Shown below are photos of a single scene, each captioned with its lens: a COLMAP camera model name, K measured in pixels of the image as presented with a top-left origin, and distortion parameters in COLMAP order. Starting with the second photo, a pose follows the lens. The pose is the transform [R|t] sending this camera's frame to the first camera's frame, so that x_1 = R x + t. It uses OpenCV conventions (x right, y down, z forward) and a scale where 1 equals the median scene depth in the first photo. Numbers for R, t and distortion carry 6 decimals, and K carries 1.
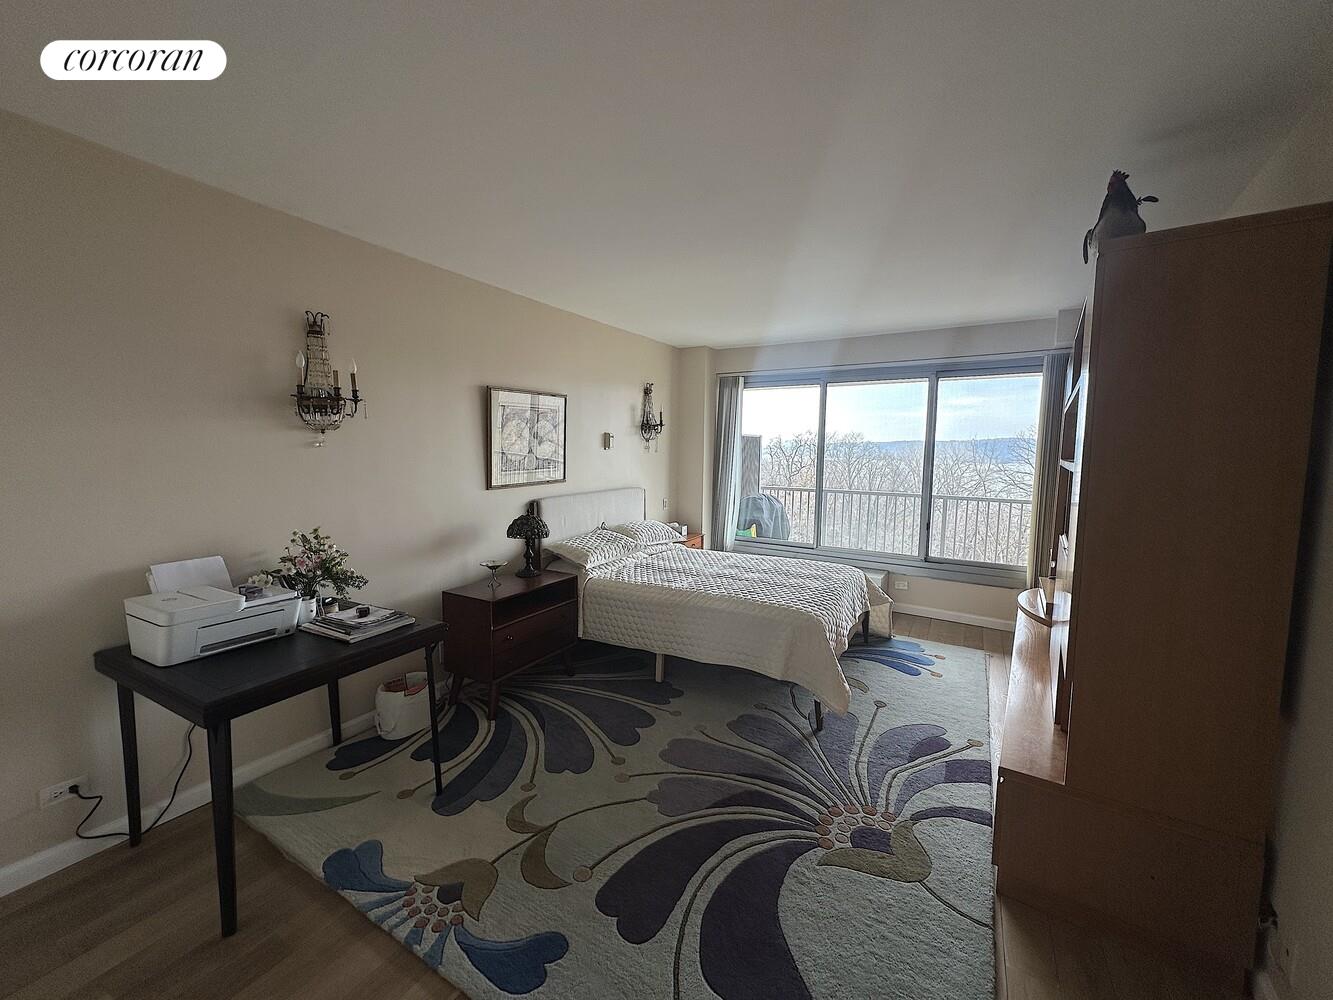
lens RADIAL K [[534.3, 0, 666.5], [0, 534.3, 500.0], [0, 0, 1]] dist [-0.002048, -0.000149]
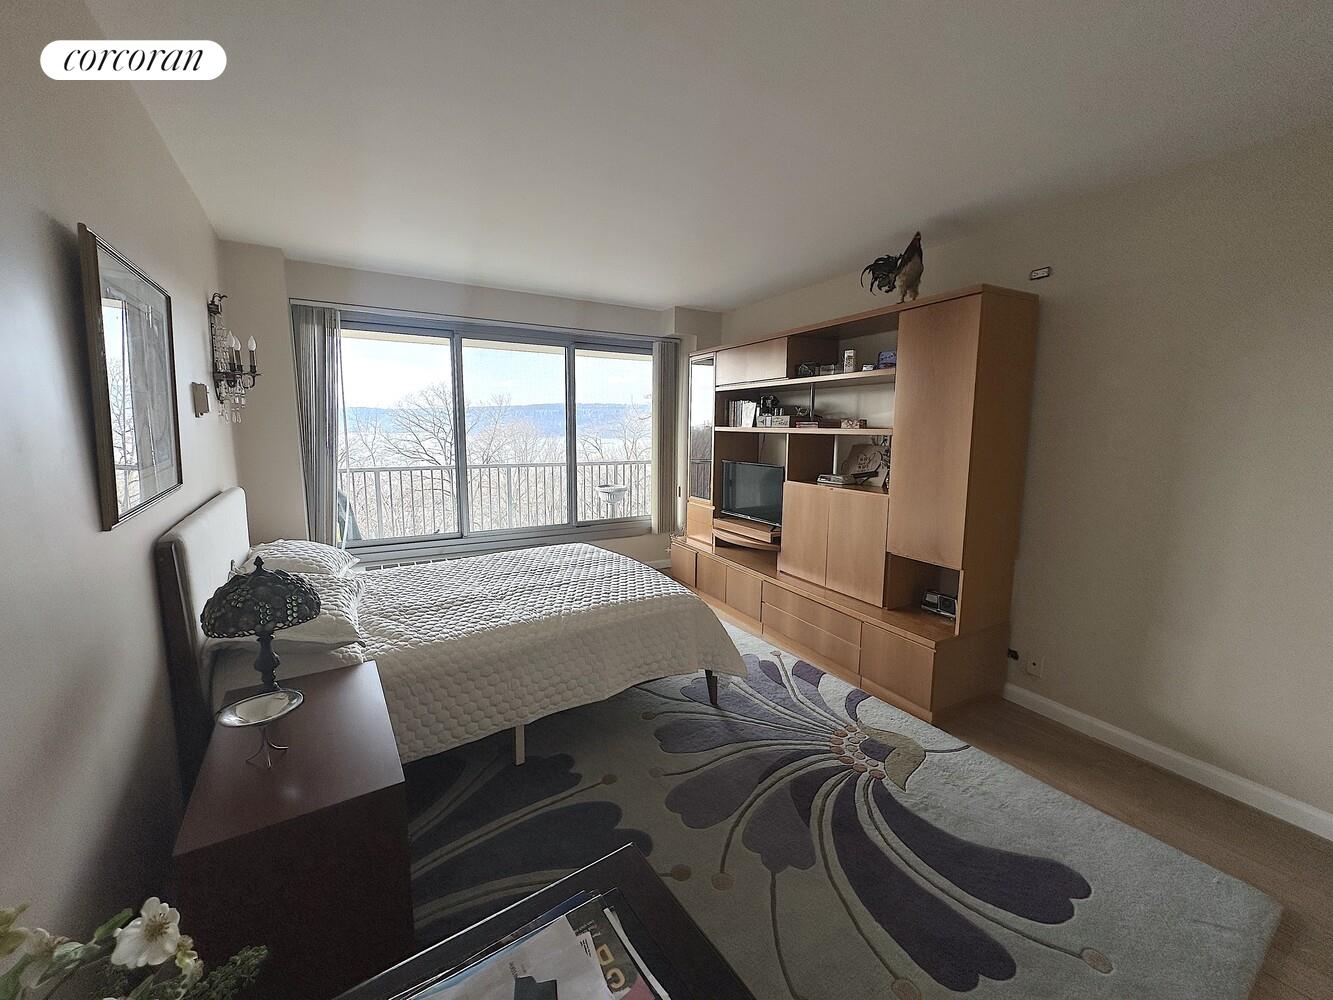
lens RADIAL K [[534.3, 0, 666.5], [0, 534.3, 500.0], [0, 0, 1]] dist [-0.002048, -0.000149]
pose [[0.455540, -0.134440, 0.880005, -0.511483], [0.084236, 0.990605, 0.107731, -0.050922], [-0.886221, 0.025053, 0.462585, 0.547121]]
